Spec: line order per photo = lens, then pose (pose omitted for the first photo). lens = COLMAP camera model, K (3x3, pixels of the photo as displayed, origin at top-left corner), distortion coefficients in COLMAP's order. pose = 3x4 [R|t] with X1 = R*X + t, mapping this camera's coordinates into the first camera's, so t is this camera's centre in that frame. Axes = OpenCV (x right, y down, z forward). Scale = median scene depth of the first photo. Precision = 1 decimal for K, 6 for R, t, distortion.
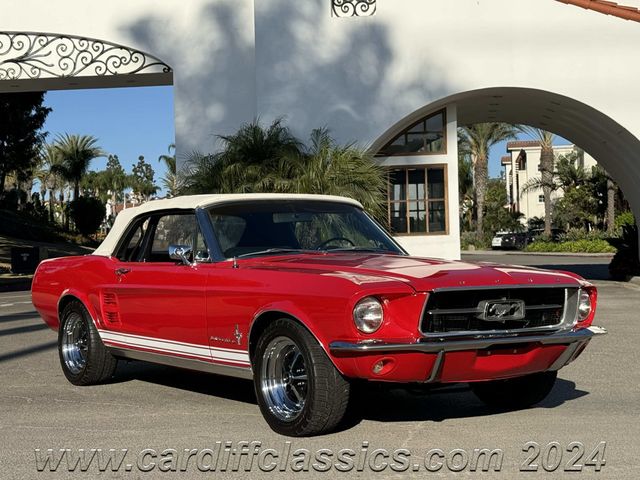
lens RADIAL K [[1115.8, 0, 320.0], [0, 1115.8, 240.0], [0, 0, 1]] dist [0.157105, -0.130263]
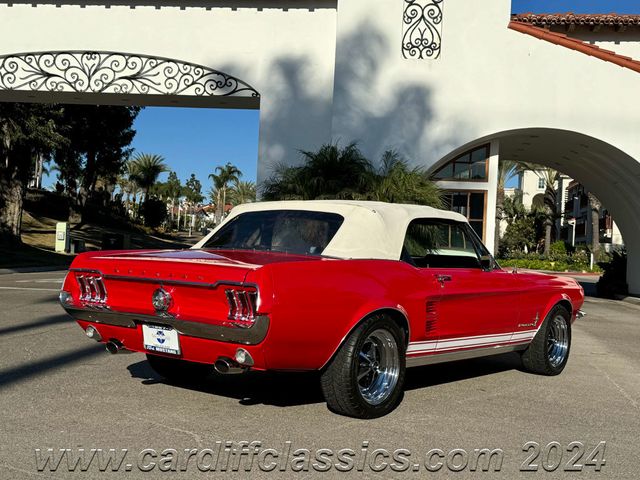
lens RADIAL K [[792.0, 0, 320.0], [0, 792.0, 240.0], [0, 0, 1]] dist [0.221315, -0.547508]
pose [[0.997230, 0.073914, 0.008311, -0.062737], [-0.073873, 0.997254, -0.005177, 0.001462], [-0.008671, 0.004548, 0.999952, 0.150901]]
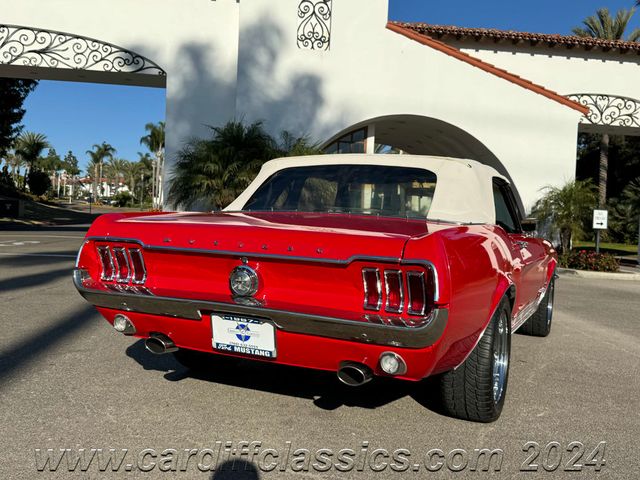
lens RADIAL K [[614.6, 0, 320.0], [0, 614.6, 240.0], [0, 0, 1]] dist [0.116547, -0.223500]
pose [[0.969985, 0.067570, 0.233589, -0.112244], [-0.076522, 0.996633, 0.029462, 0.006624], [-0.230812, -0.046452, 0.971889, 0.240704]]
